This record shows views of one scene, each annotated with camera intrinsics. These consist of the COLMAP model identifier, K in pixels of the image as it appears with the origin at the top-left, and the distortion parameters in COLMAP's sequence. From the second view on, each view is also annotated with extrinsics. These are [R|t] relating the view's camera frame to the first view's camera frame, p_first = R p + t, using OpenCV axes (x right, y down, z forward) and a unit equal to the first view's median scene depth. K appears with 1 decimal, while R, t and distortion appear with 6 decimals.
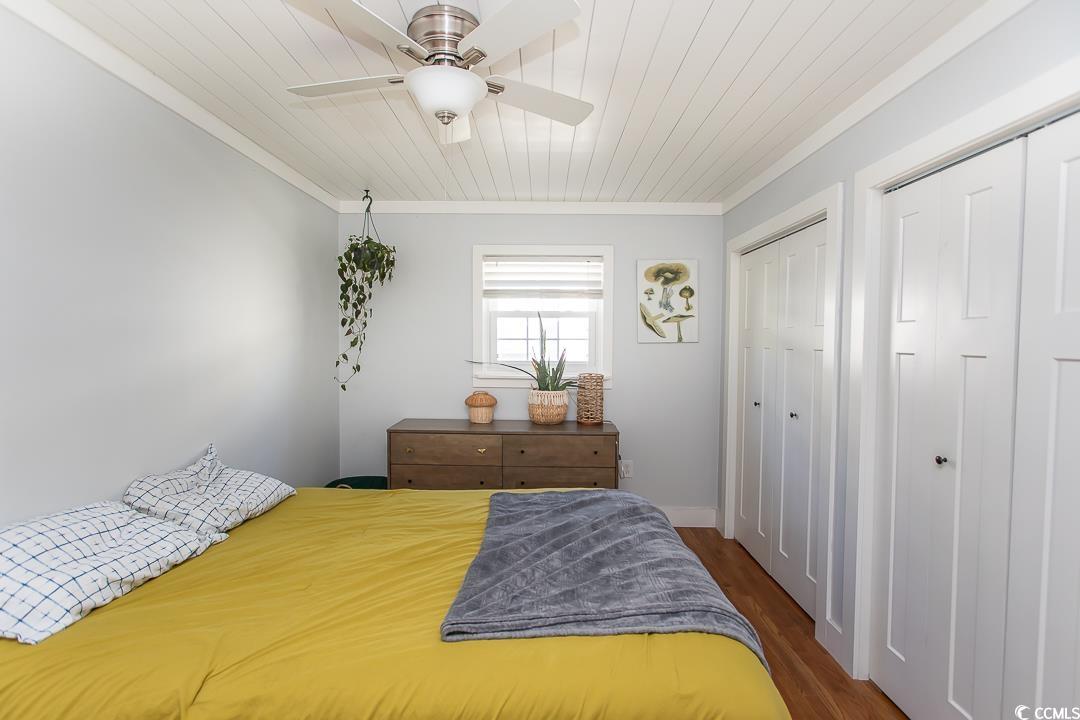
lens RADIAL K [[511.0, 0, 535.0], [0, 511.0, 337.0], [0, 0, 1]] dist [-0.003897, 0.000403]
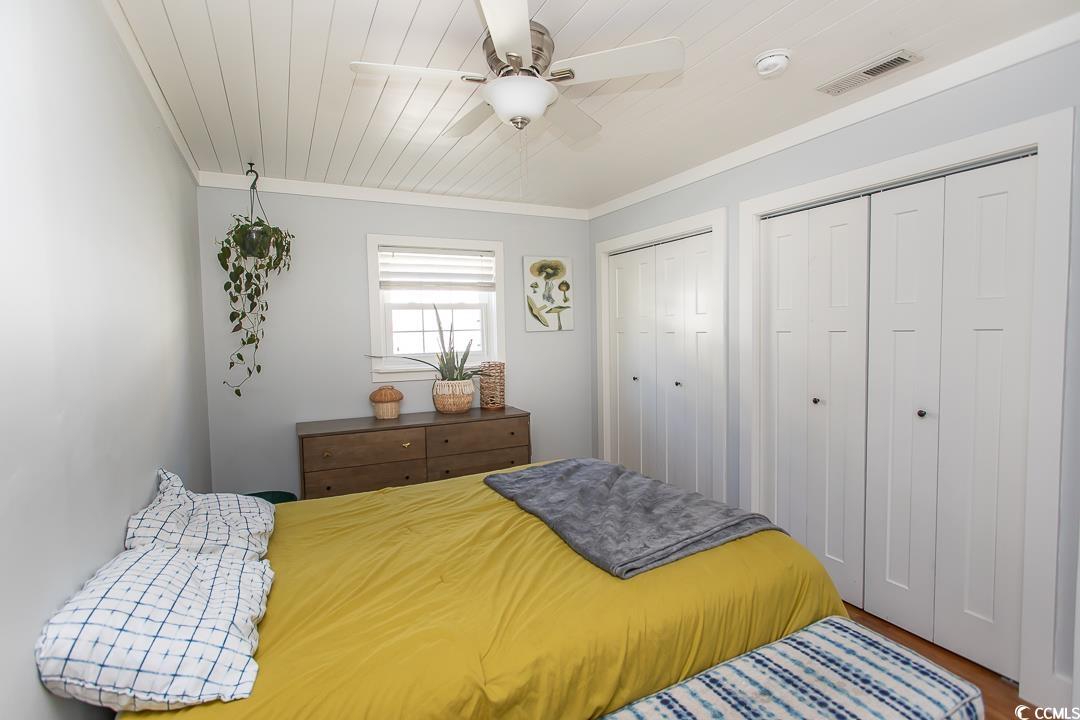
lens RADIAL K [[511.0, 0, 535.0], [0, 511.0, 337.0], [0, 0, 1]] dist [-0.003897, 0.000403]
pose [[0.892976, -0.031936, 0.448970, -0.294516], [0.024972, 0.999459, 0.021425, -0.000521], [-0.449411, -0.007920, 0.893290, 0.010270]]
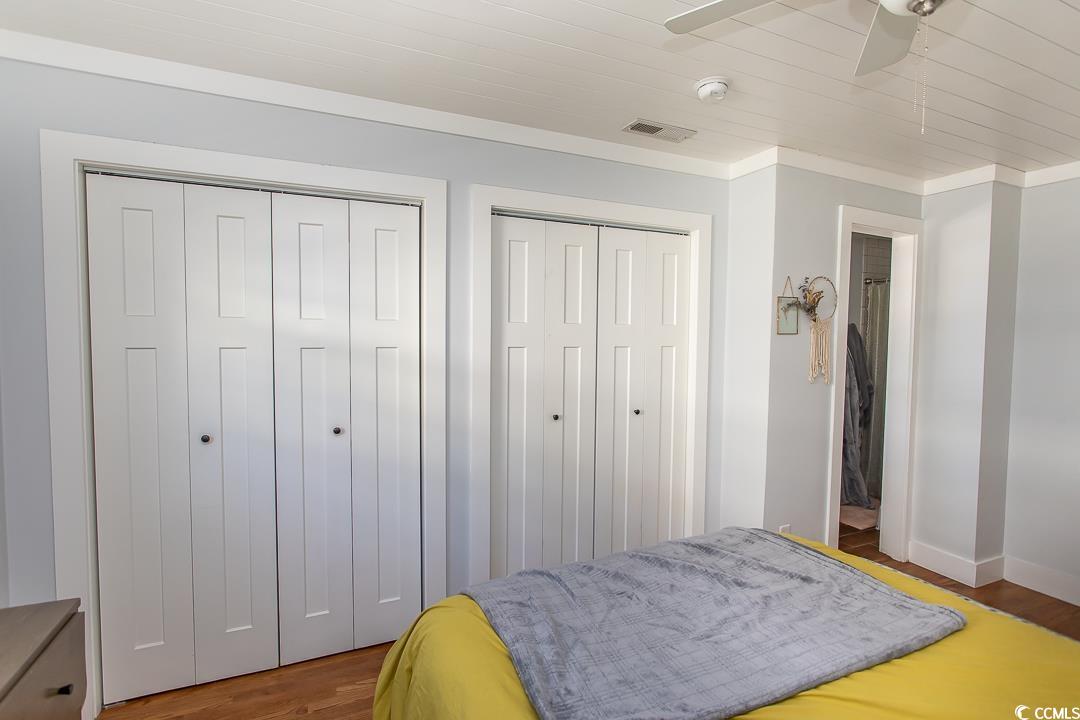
lens RADIAL K [[536.9, 0, 540.0], [0, 536.9, 360.0], [0, 0, 1]] dist [-0.000668, 0.000391]
pose [[-0.423871, -0.041675, 0.904763, -0.287784], [-0.011998, 0.999112, 0.040400, 0.005209], [-0.905643, 0.006269, -0.423994, 0.809047]]
